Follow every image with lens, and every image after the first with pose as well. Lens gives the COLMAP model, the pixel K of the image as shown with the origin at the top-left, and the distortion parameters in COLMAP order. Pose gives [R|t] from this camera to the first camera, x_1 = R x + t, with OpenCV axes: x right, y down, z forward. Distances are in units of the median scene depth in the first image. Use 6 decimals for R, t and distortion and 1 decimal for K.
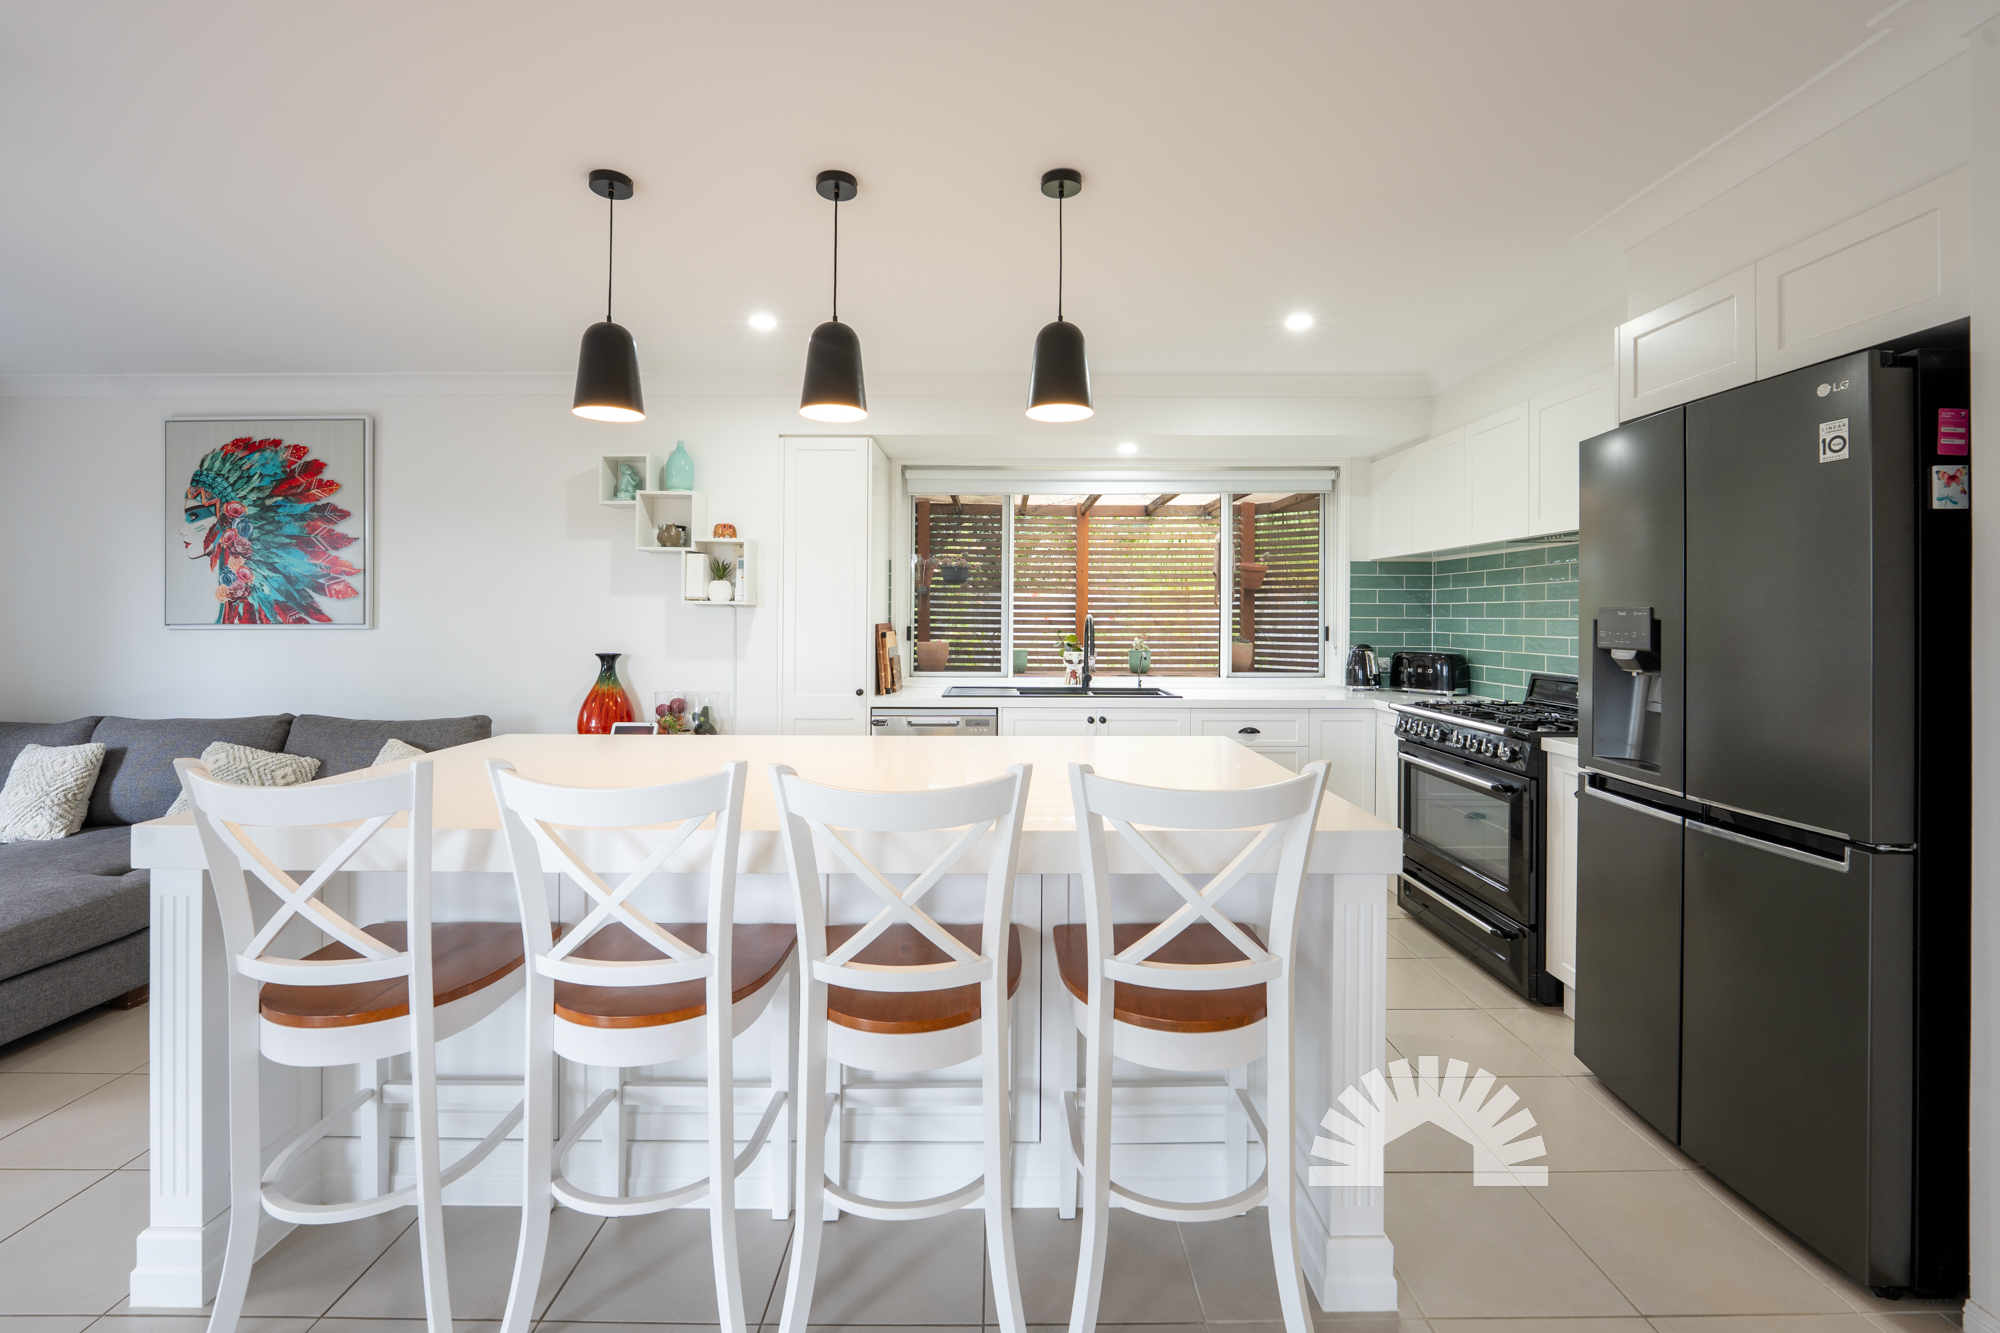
lens RADIAL K [[827.3, 0, 960.5], [0, 827.3, 610.9], [0, 0, 1]] dist [0.000452, -0.001119]
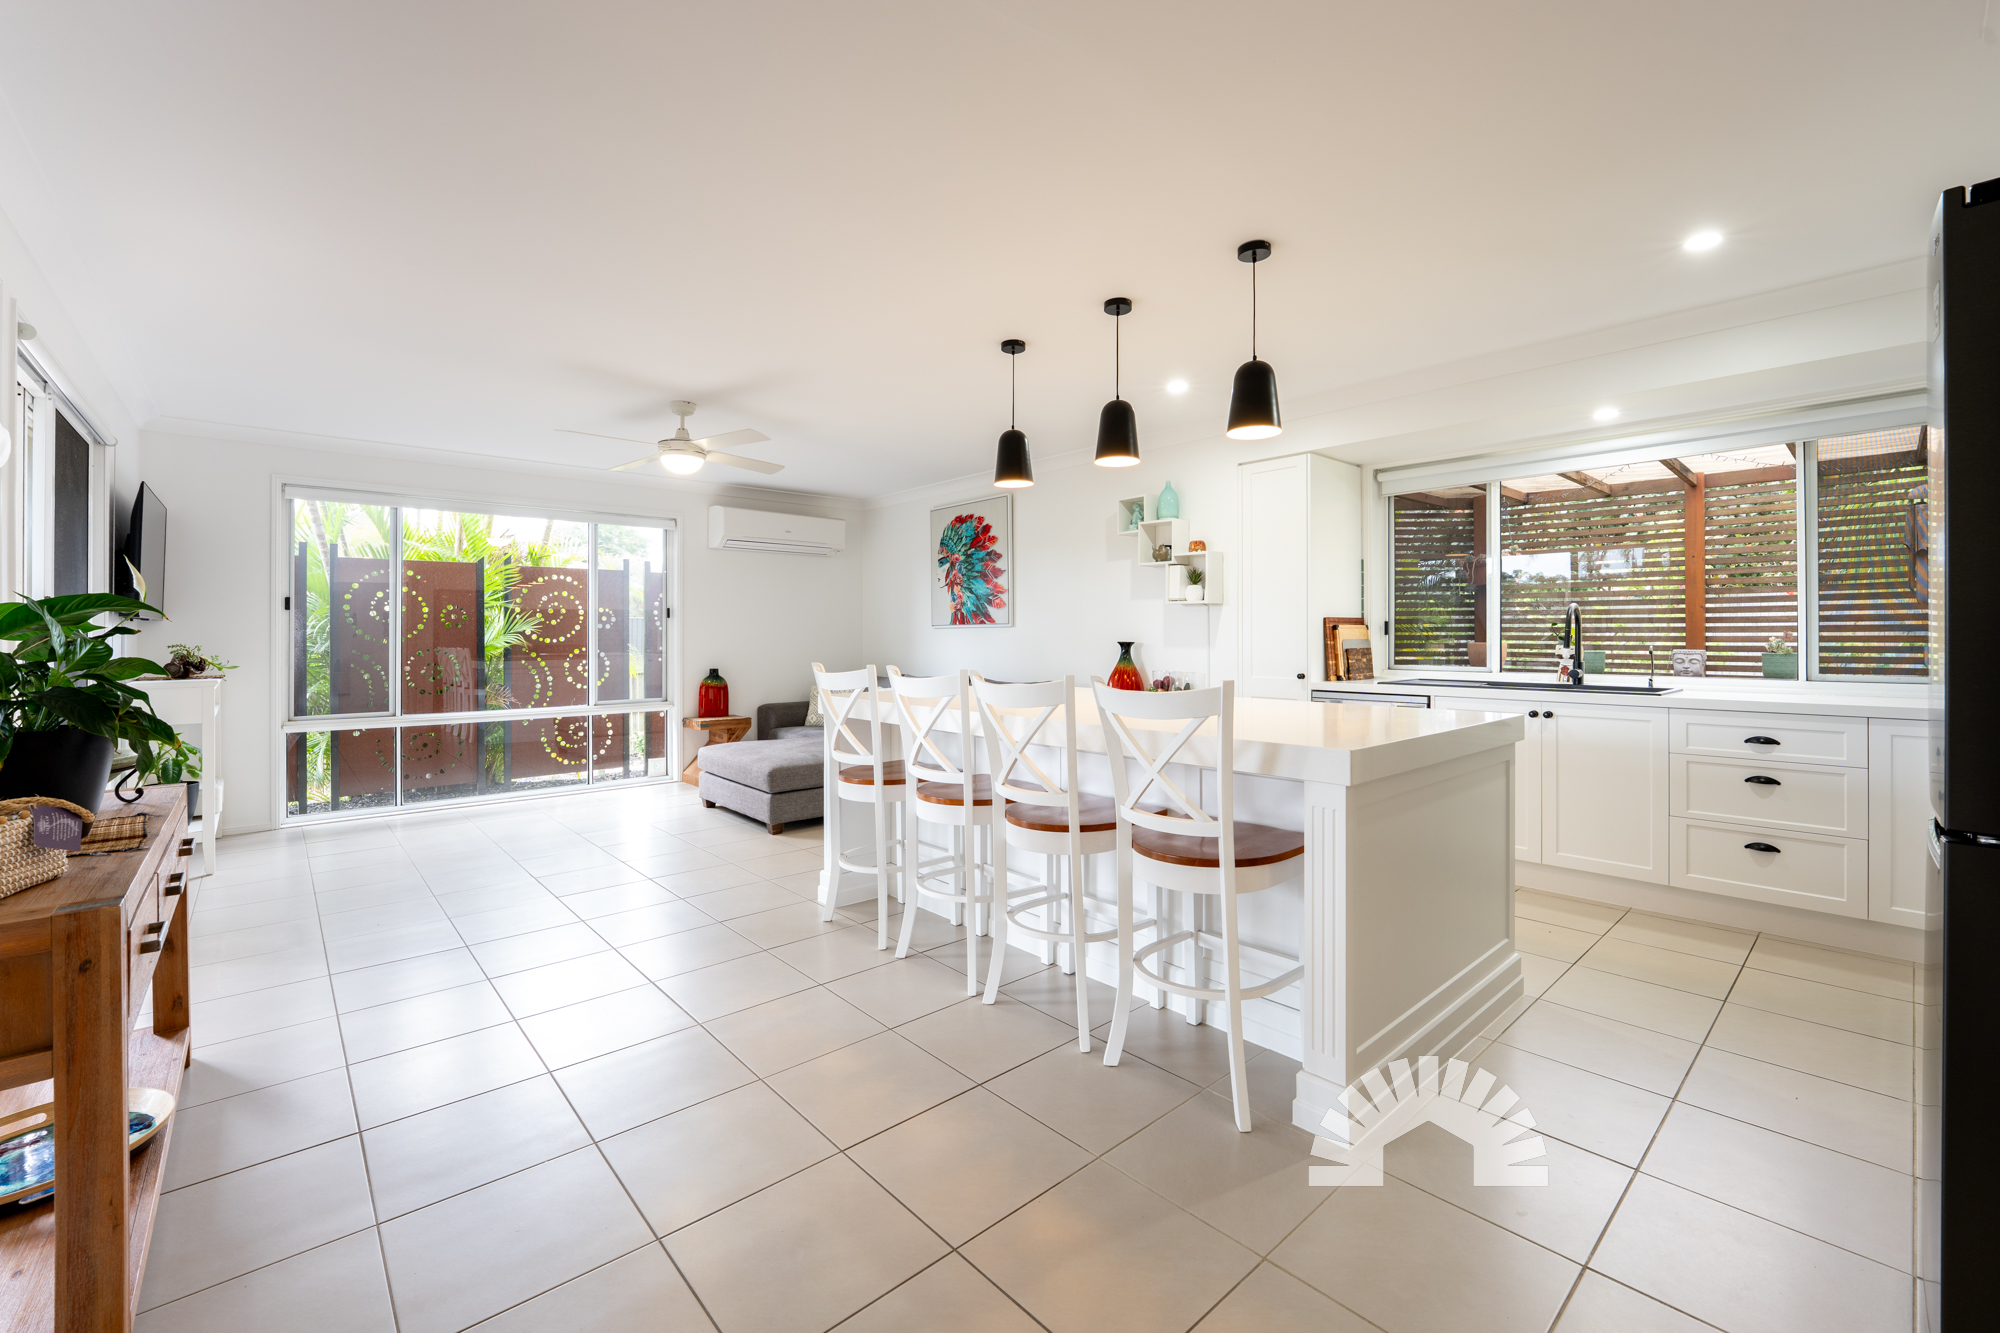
lens RADIAL K [[827.3, 0, 1000.5], [0, 827.3, 632.4], [0, 0, 1]] dist [0.000452, -0.001119]
pose [[0.667247, -0.007632, -0.744798, 0.463101], [0.007357, 0.999966, -0.003655, 0.039058], [0.744801, -0.003041, 0.667280, -0.079991]]
